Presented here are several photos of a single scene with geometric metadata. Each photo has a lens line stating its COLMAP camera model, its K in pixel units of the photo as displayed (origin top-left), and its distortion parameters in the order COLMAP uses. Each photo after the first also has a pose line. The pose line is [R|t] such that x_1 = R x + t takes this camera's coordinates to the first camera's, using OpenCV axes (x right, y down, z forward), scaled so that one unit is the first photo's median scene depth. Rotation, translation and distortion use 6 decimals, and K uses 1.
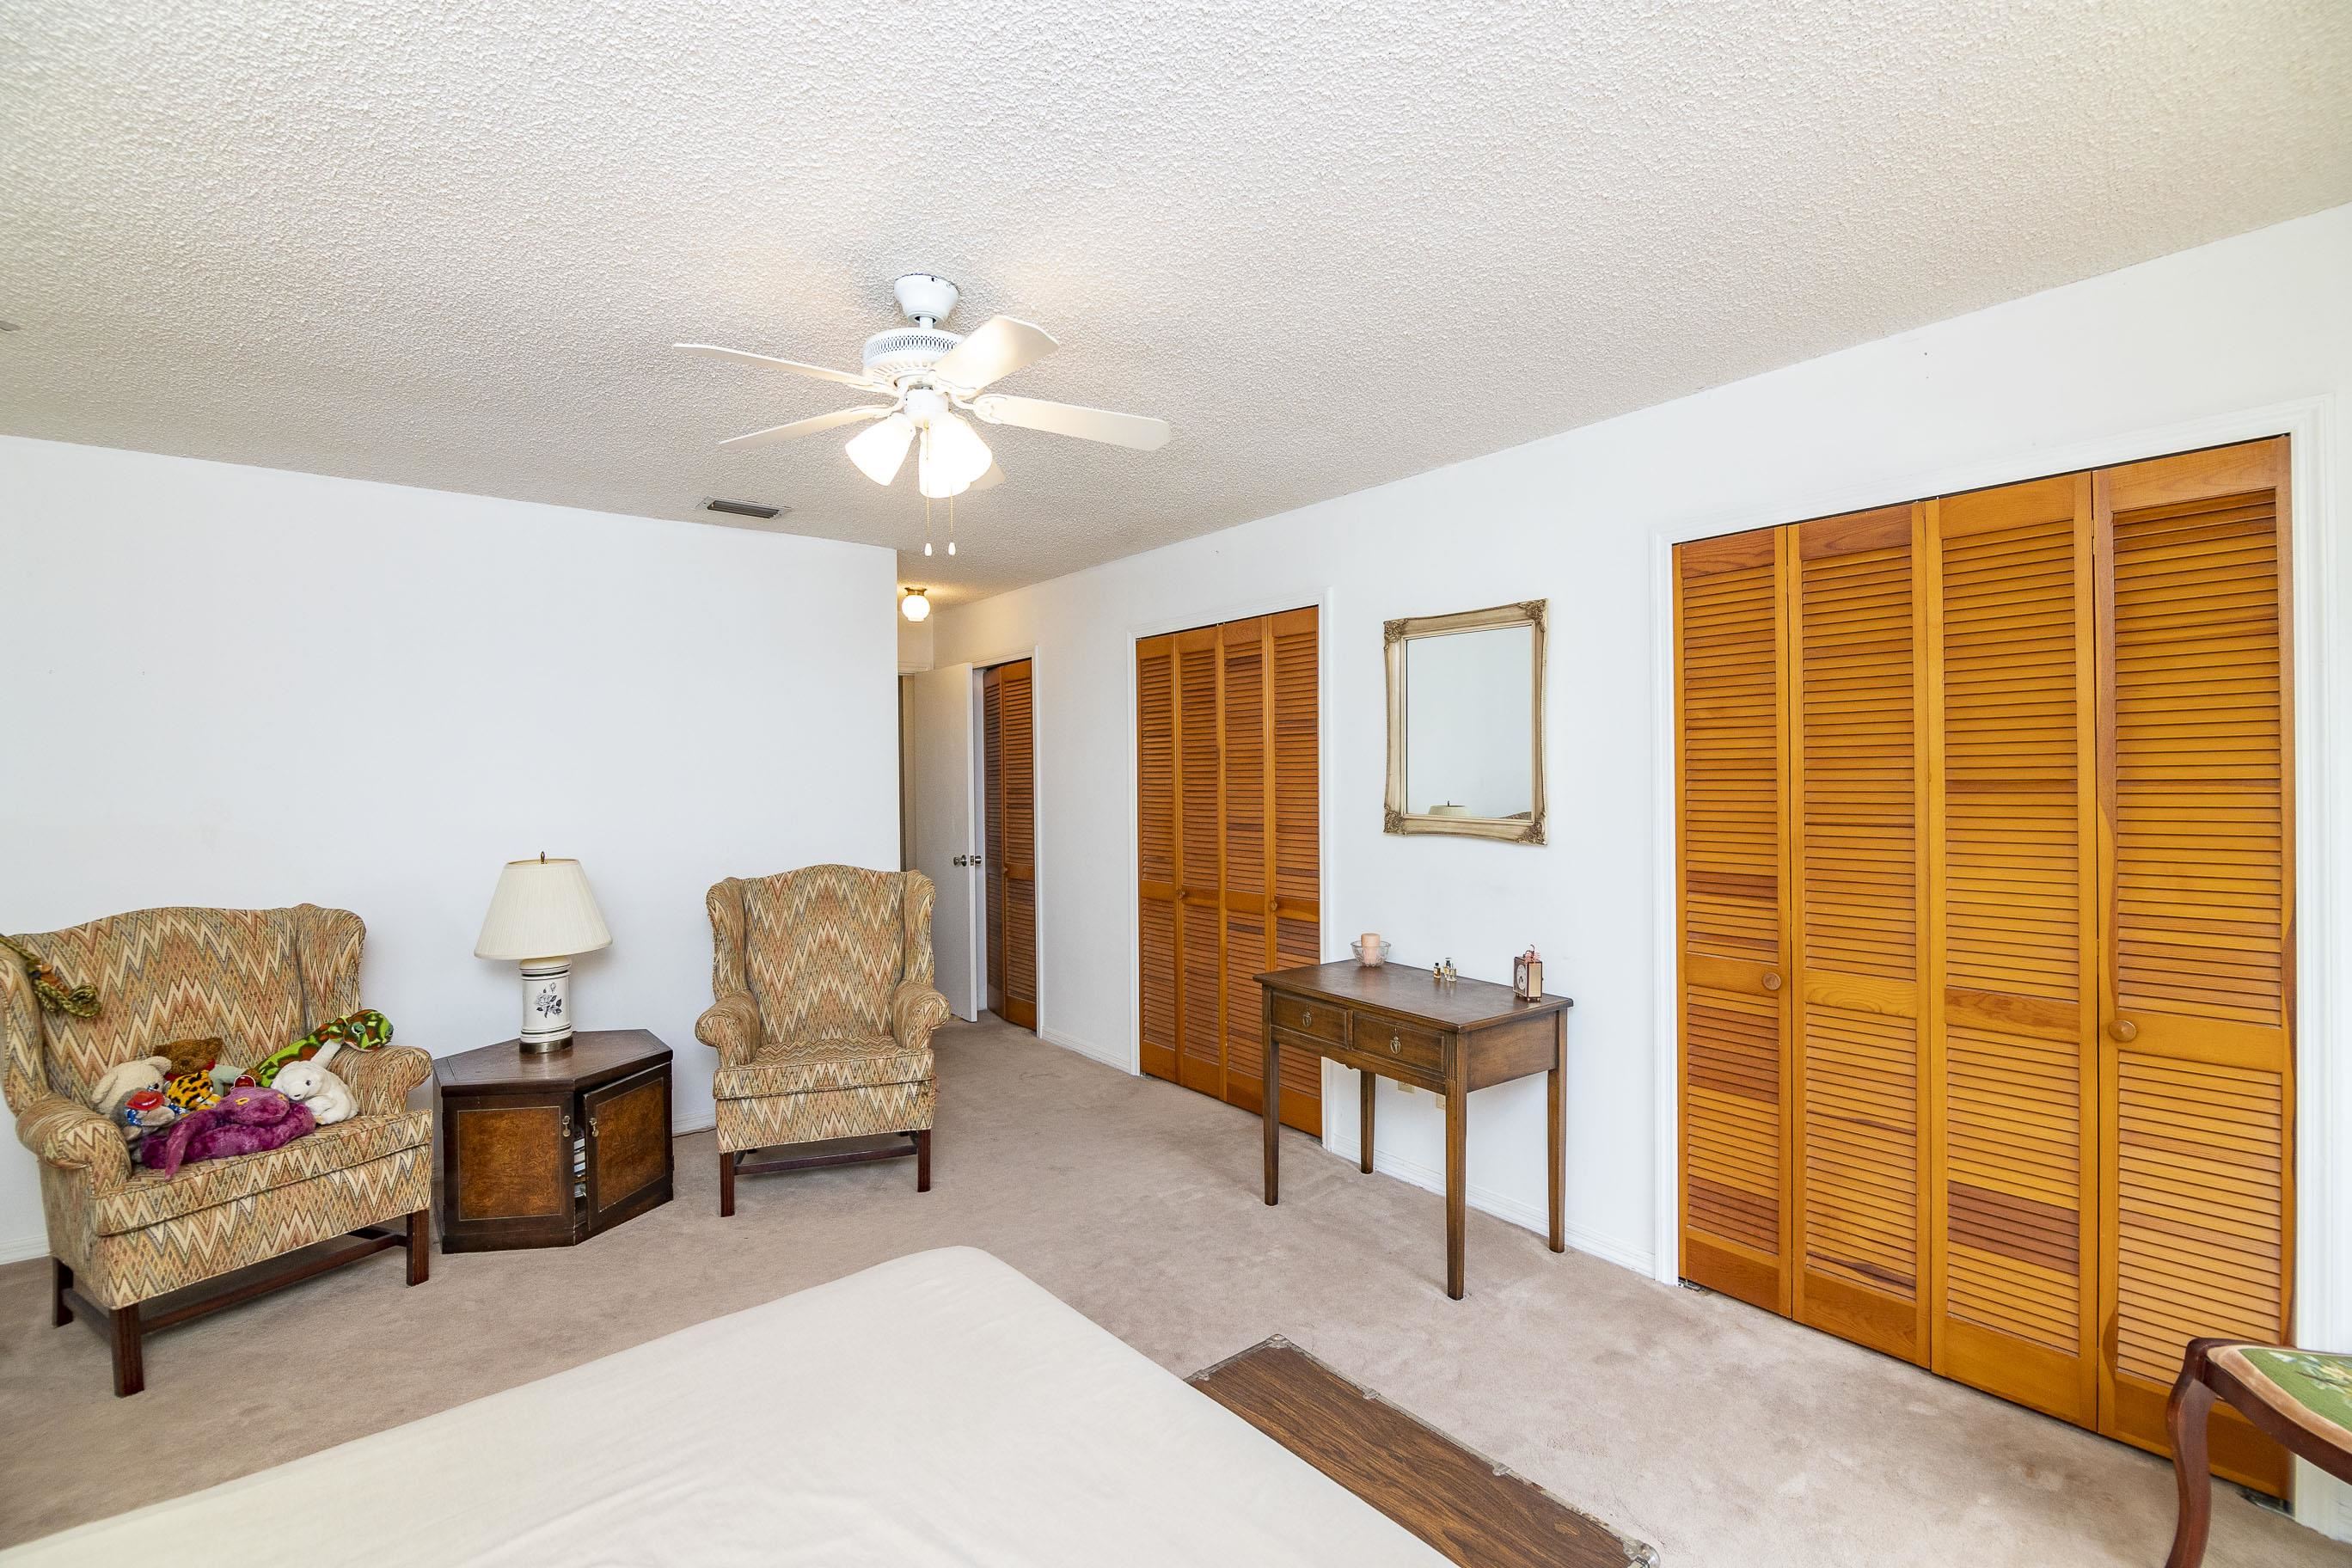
lens RADIAL K [[1039.7, 0, 1181.4], [0, 1039.7, 776.2], [0, 0, 1]] dist [-0.010361, -0.003561]
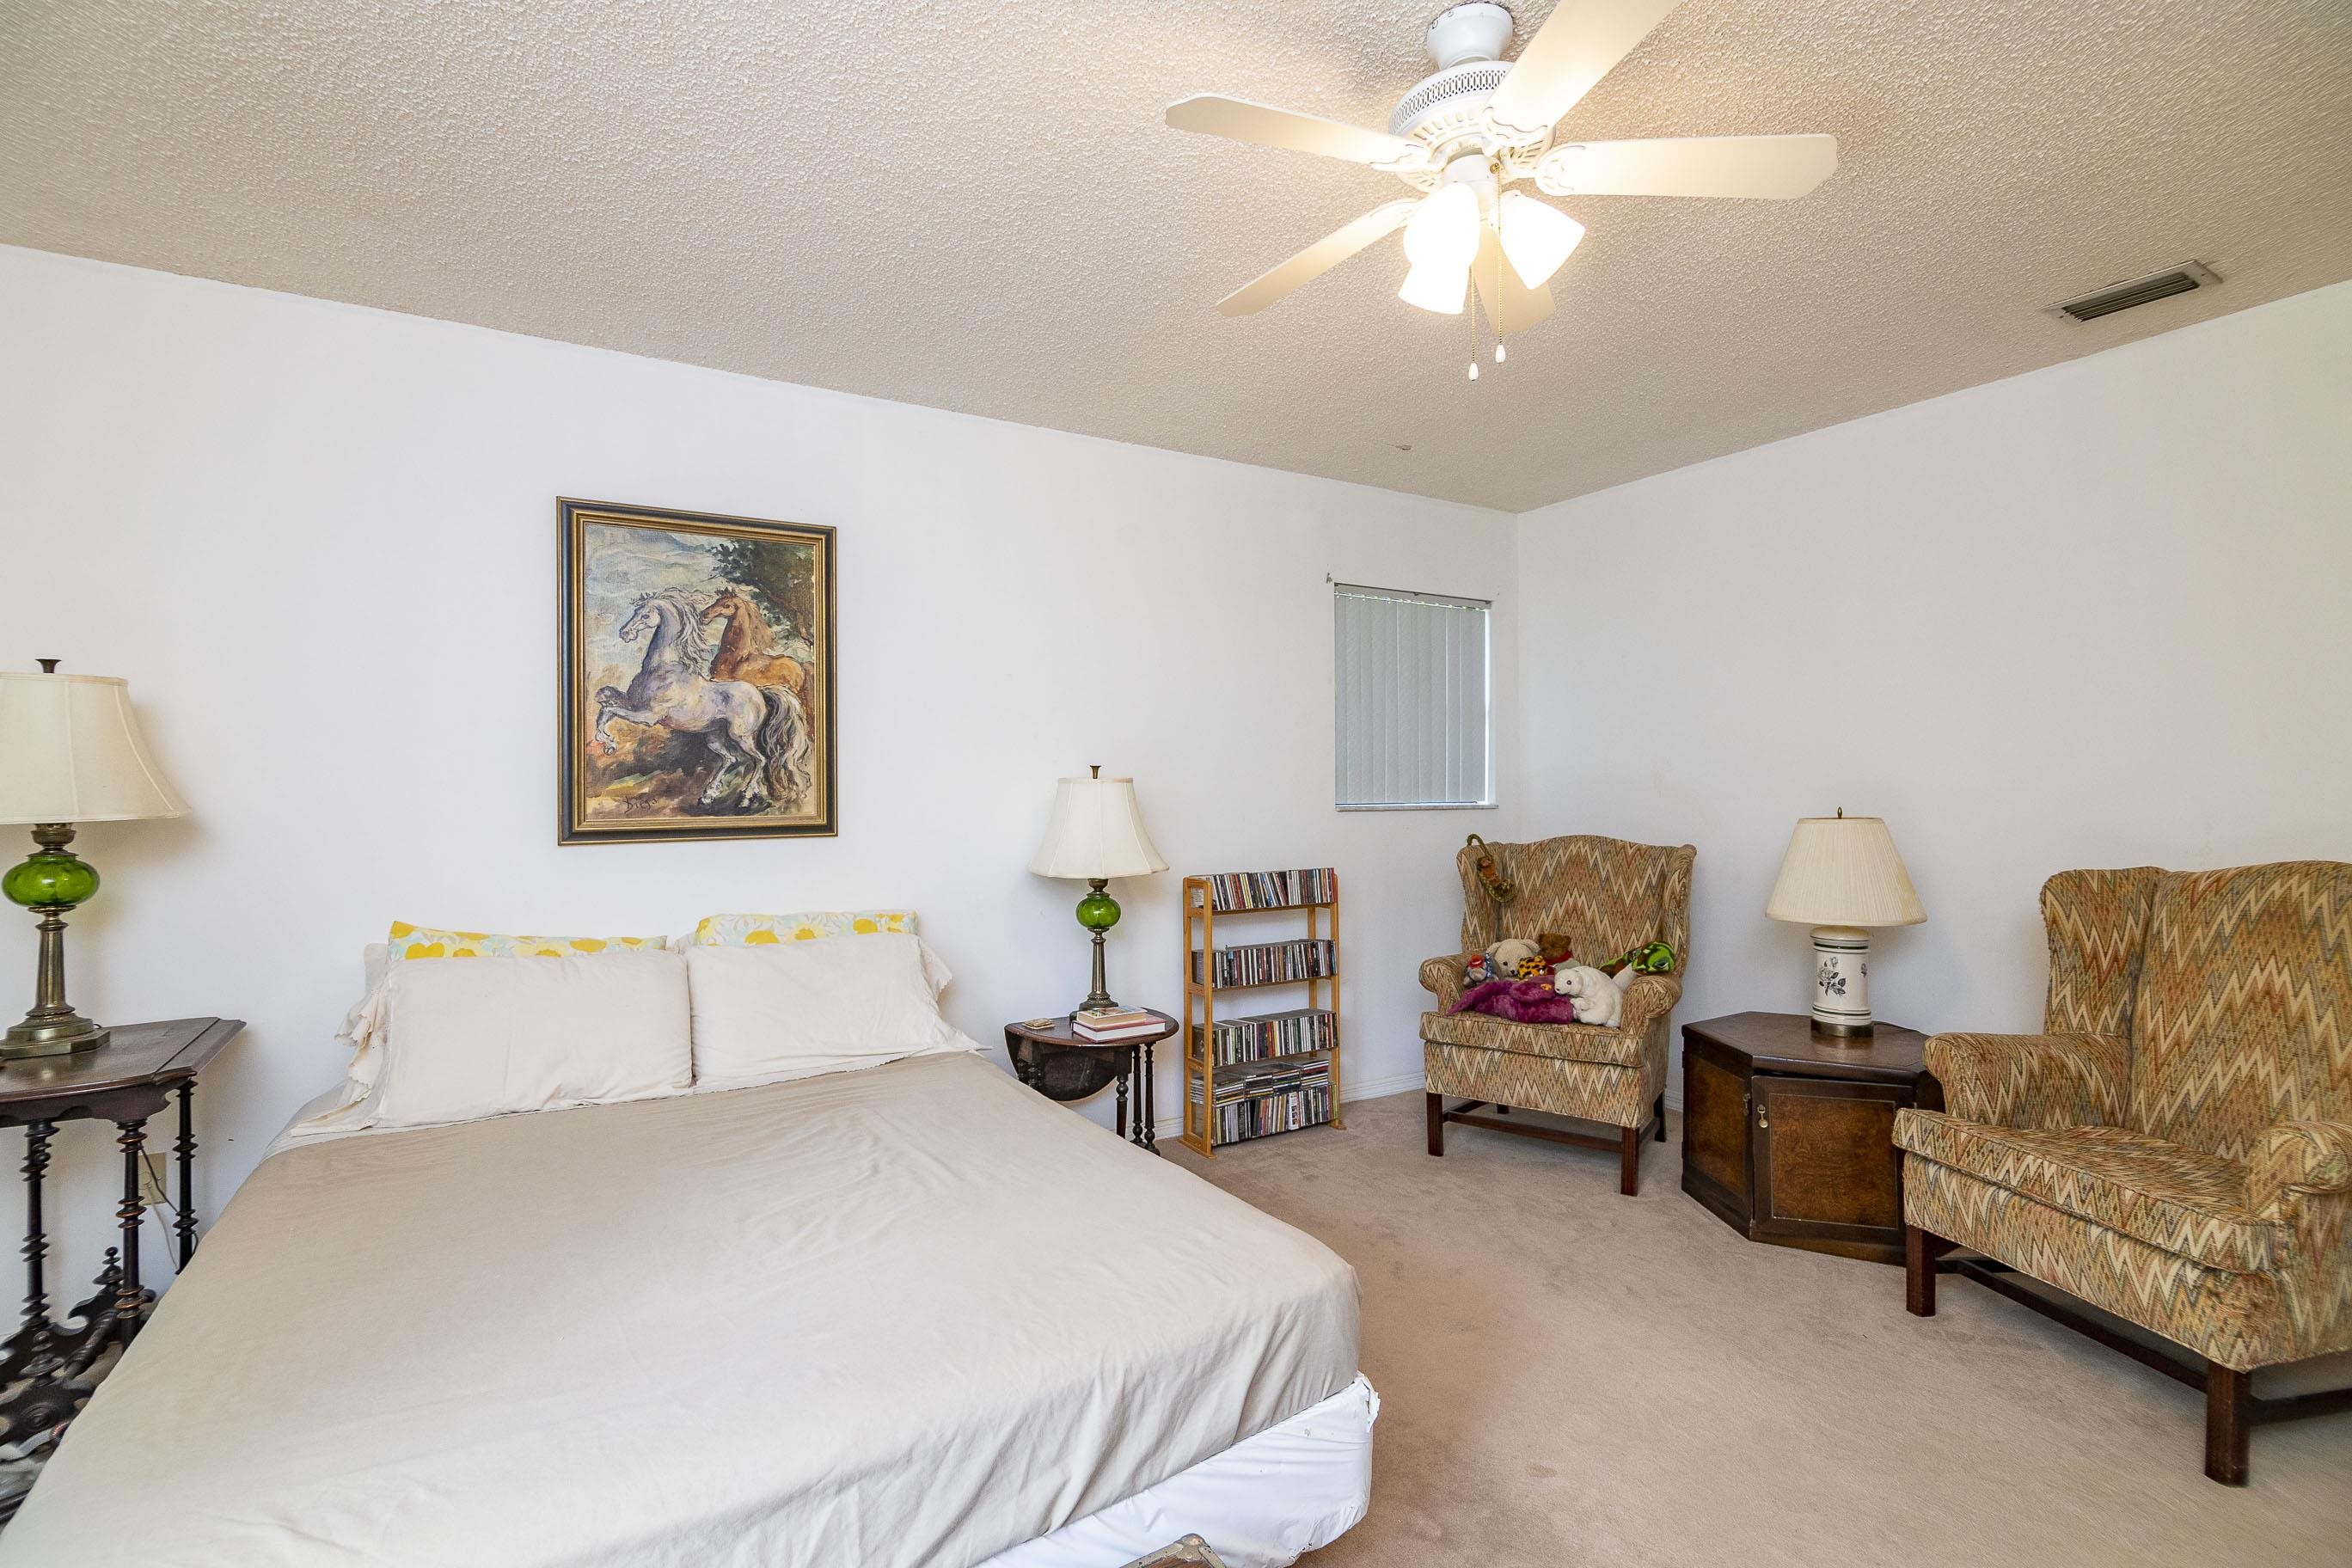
lens RADIAL K [[1039.7, 0, 1154.1], [0, 1039.7, 778.7], [0, 0, 1]] dist [-0.010361, -0.003561]
pose [[-0.130978, 0.002516, -0.991382, 0.335198], [0.003519, 0.999992, 0.002072, 0.046203], [0.991379, -0.003217, -0.130986, 0.554570]]
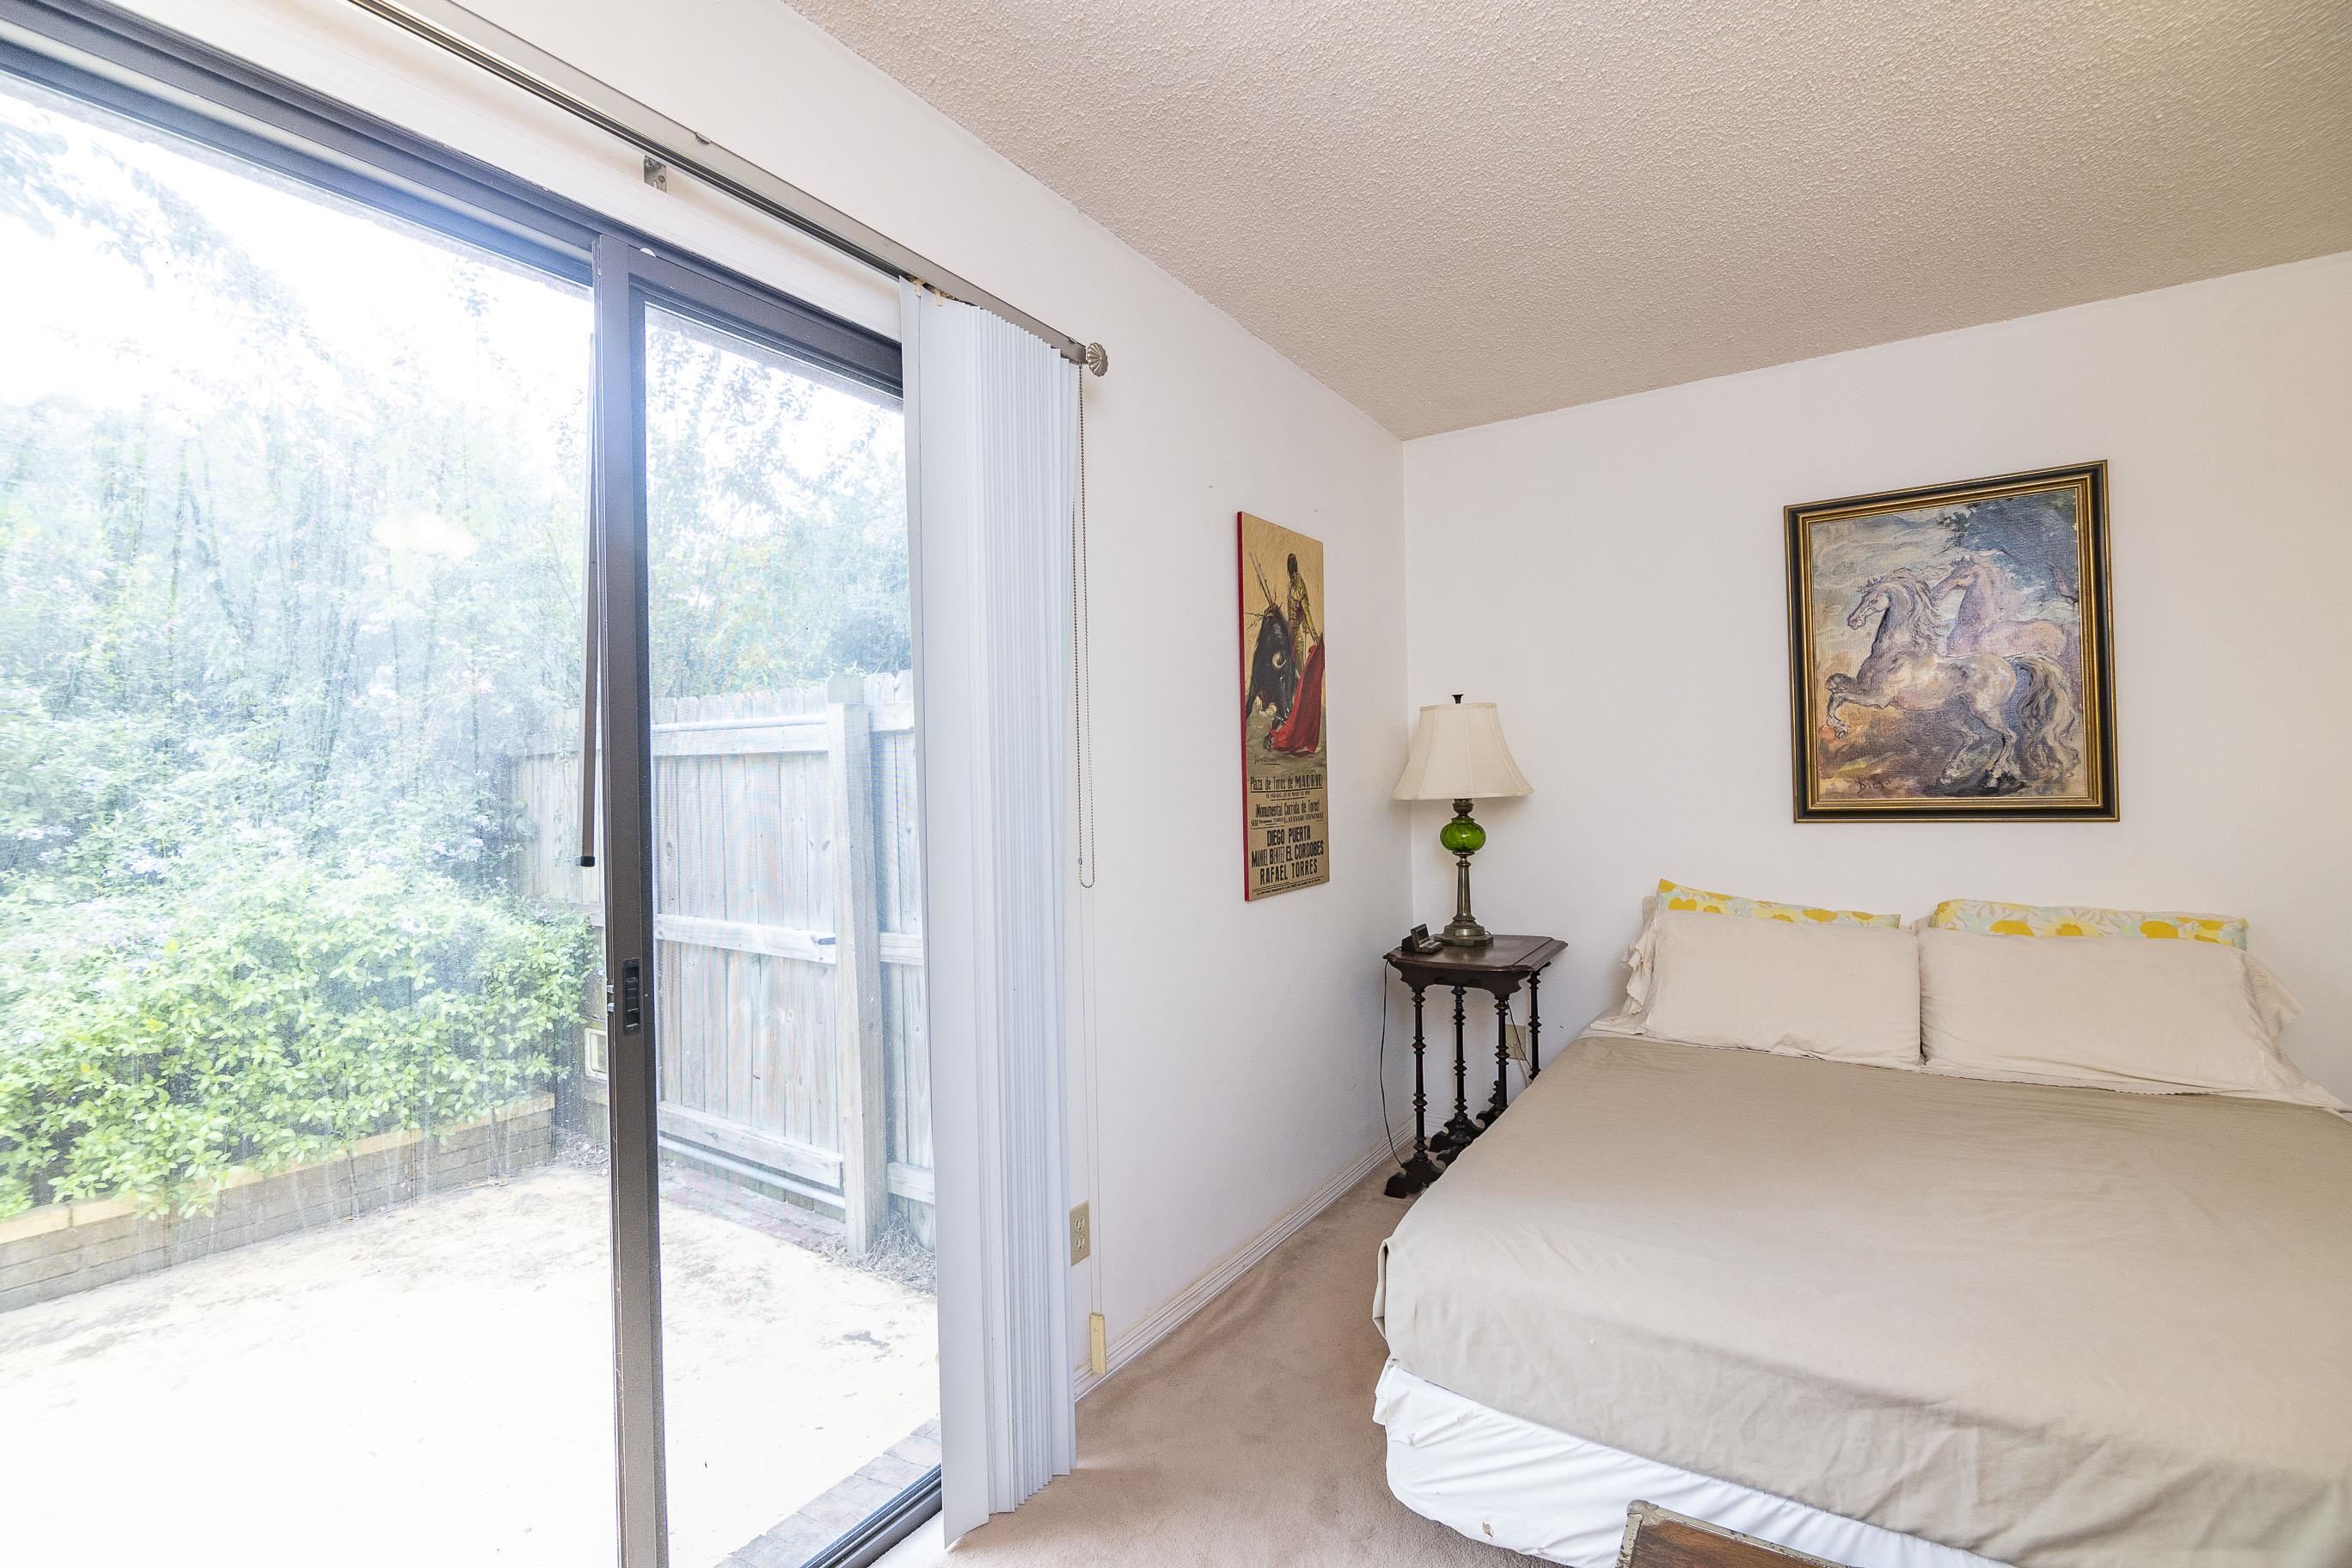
lens RADIAL K [[1039.7, 0, 1166.5], [0, 1039.7, 778.4], [0, 0, 1]] dist [-0.010361, -0.003561]
pose [[-0.949984, 0.027349, -0.311099, 0.377602], [0.028937, 0.999581, -0.000489, 0.045330], [0.310955, -0.009467, -0.950377, 0.651394]]
